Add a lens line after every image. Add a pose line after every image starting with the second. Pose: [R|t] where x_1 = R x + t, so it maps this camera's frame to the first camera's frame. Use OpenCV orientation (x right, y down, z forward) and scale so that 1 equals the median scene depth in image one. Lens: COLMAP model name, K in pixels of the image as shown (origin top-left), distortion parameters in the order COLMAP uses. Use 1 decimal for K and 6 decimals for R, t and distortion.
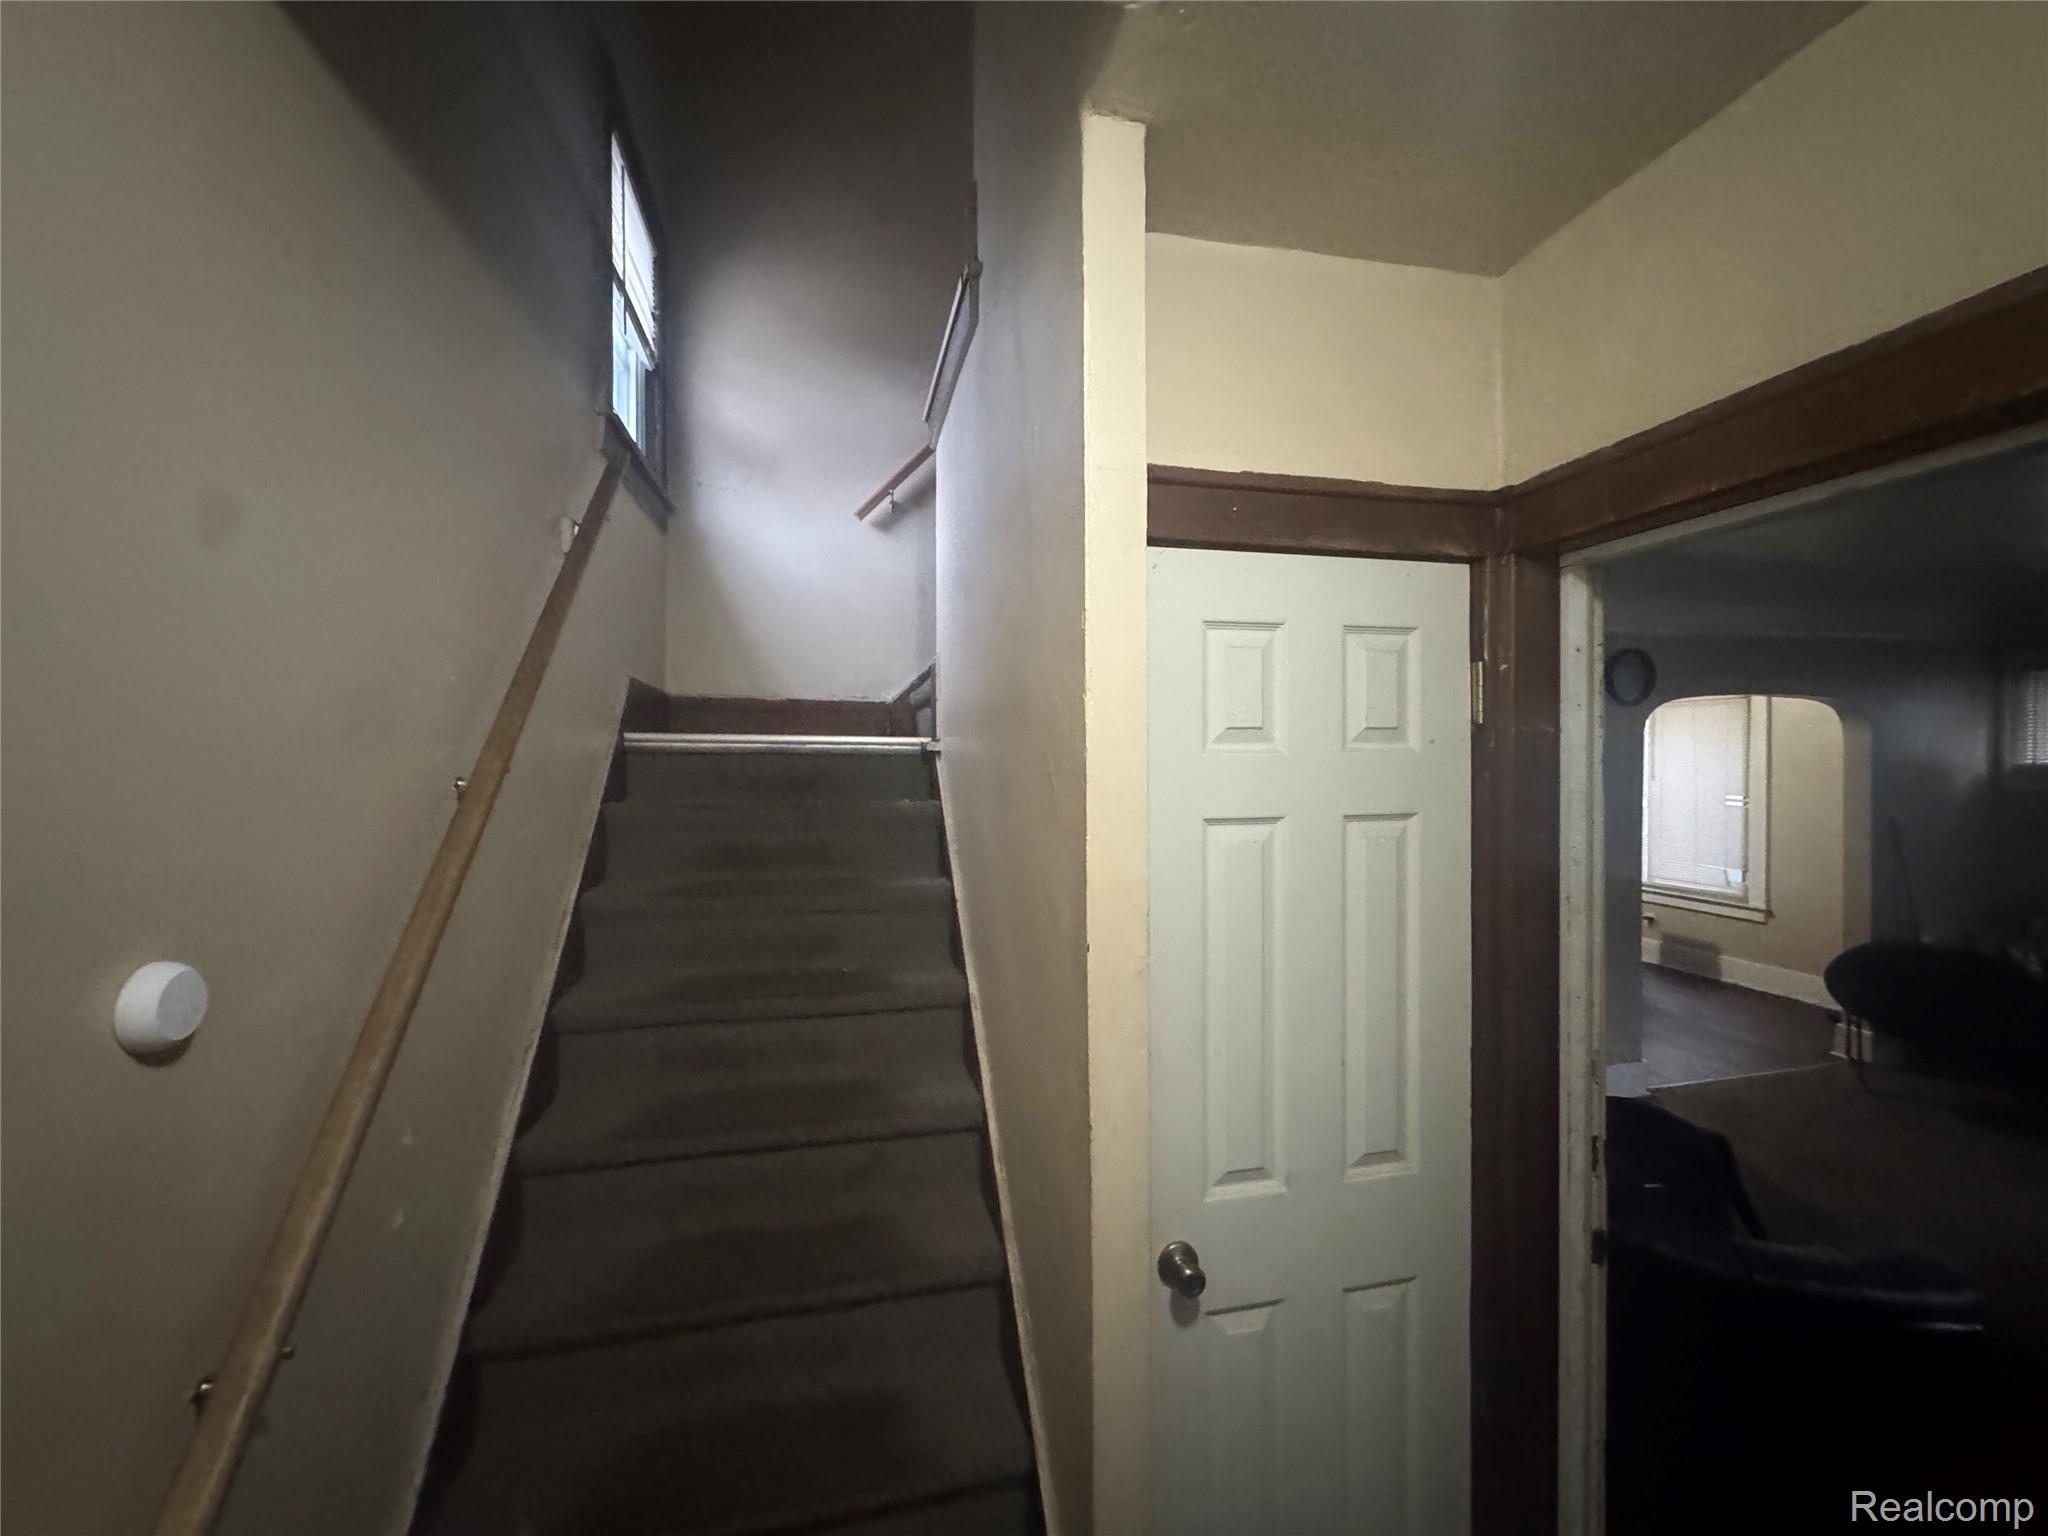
lens RADIAL K [[812.2, 0, 1017.6], [0, 812.2, 780.5], [0, 0, 1]] dist [-0.007430, 0.000077]
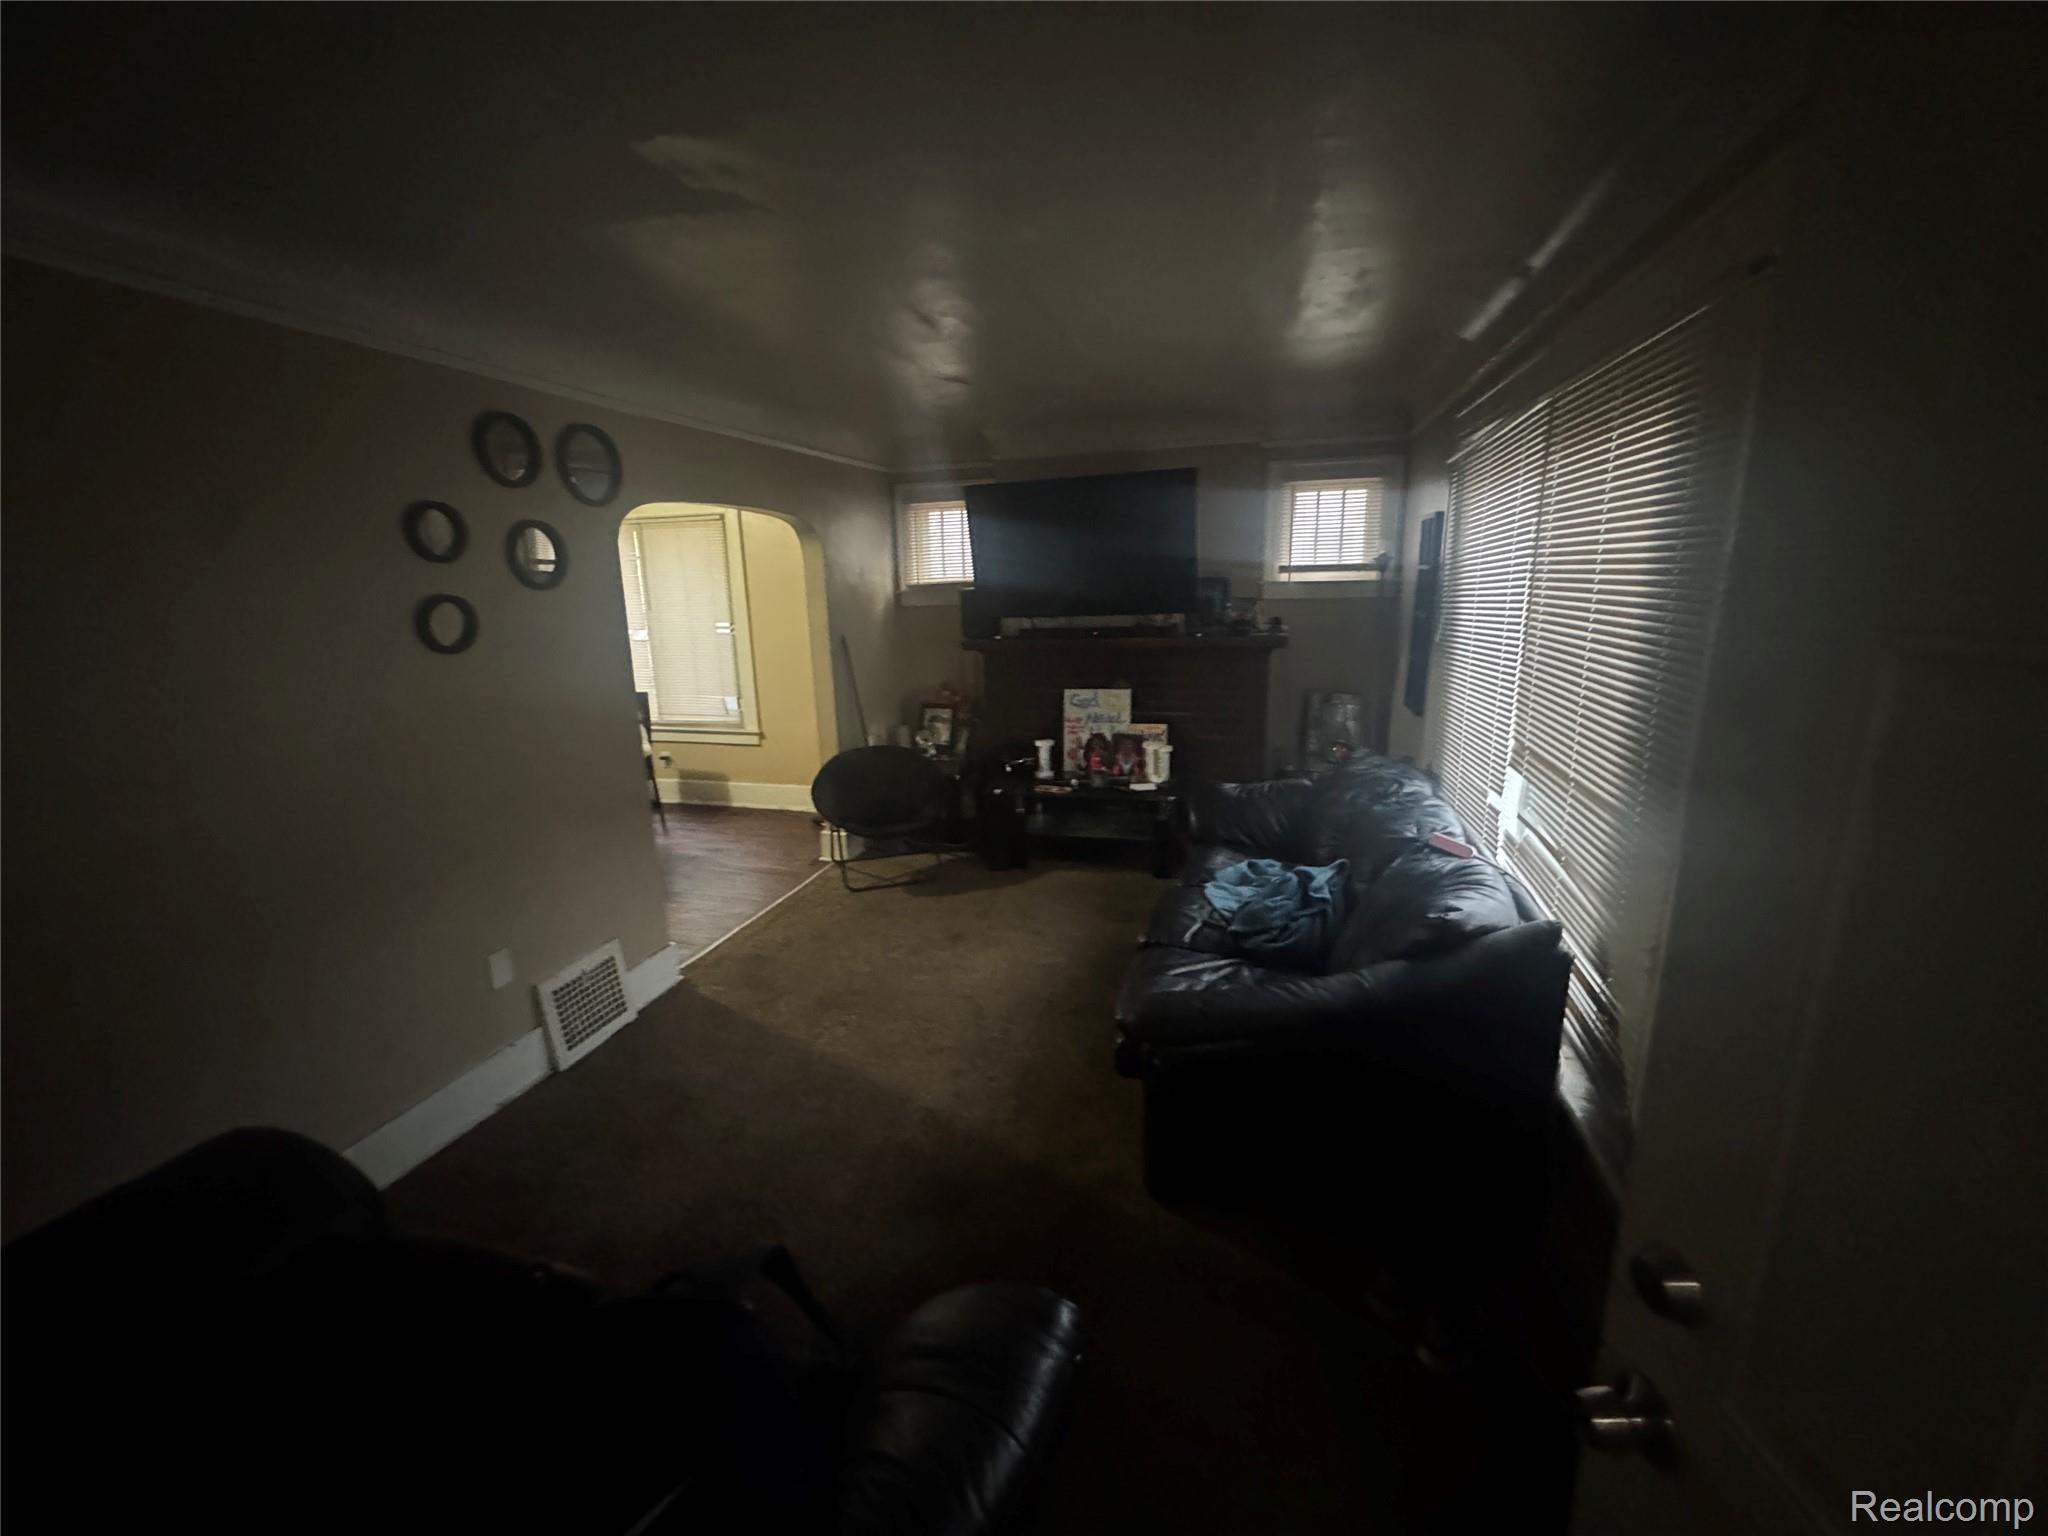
lens RADIAL K [[812.2, 0, 1027.8], [0, 812.2, 776.9], [0, 0, 1]] dist [-0.007430, 0.000077]
pose [[0.471479, -0.203695, 0.858030, 0.201418], [0.036661, 0.976645, 0.211709, 0.008197], [-0.881115, -0.068360, 0.467935, 0.223740]]
